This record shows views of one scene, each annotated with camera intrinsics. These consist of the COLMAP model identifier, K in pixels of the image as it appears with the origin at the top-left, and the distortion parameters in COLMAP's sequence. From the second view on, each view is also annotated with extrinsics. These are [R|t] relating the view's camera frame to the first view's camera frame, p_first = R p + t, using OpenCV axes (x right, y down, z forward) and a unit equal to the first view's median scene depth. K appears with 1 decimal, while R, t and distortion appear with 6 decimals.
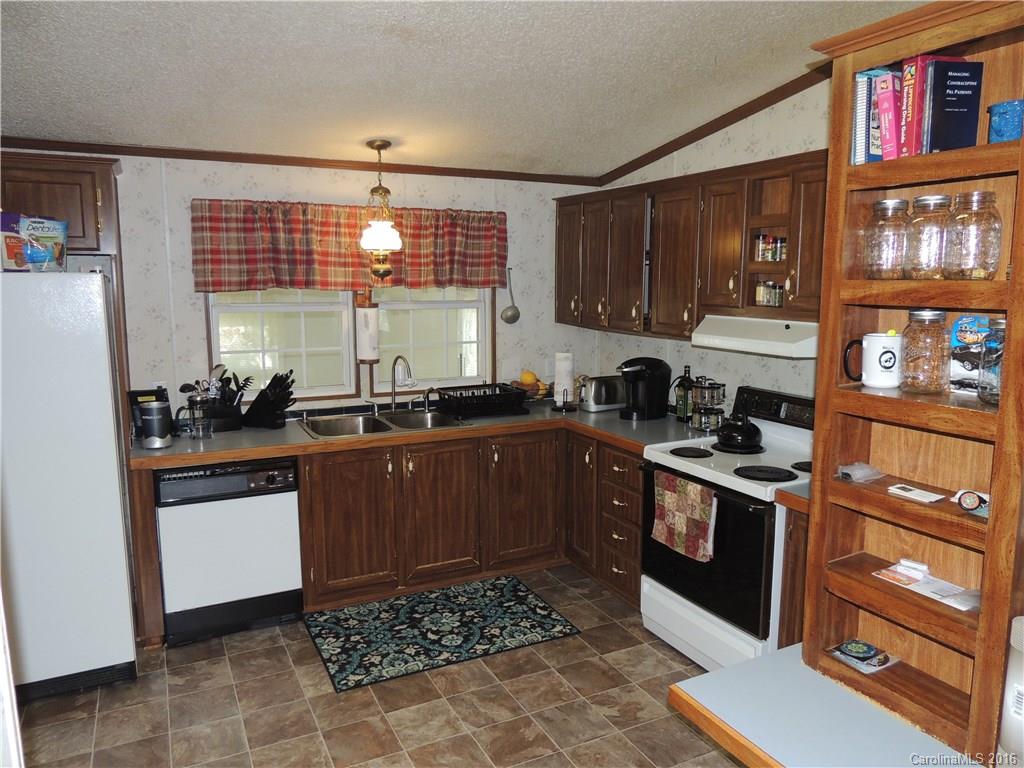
lens RADIAL K [[731.4, 0, 515.0], [0, 731.4, 388.0], [0, 0, 1]] dist [-0.019542, -0.003532]
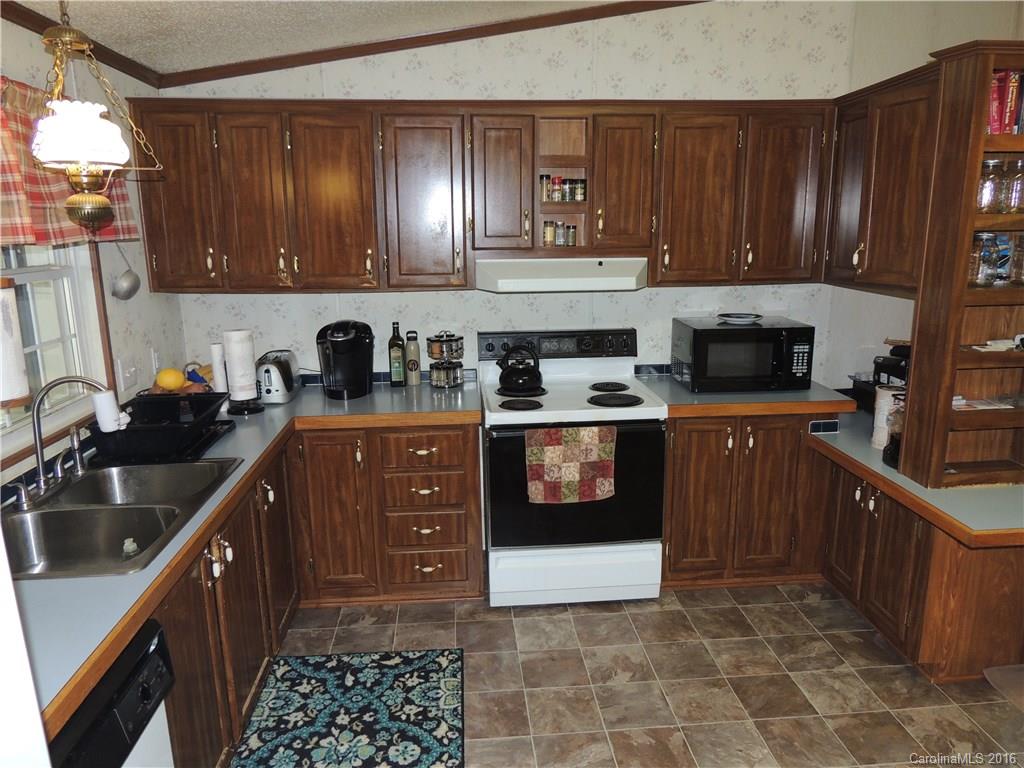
lens RADIAL K [[731.4, 0, 516.6], [0, 731.4, 389.7], [0, 0, 1]] dist [-0.019542, -0.003532]
pose [[0.374392, -0.211041, 0.902935, -0.599256], [0.150964, 0.974637, 0.165205, -0.086588], [-0.914899, 0.074460, 0.396756, 0.609699]]
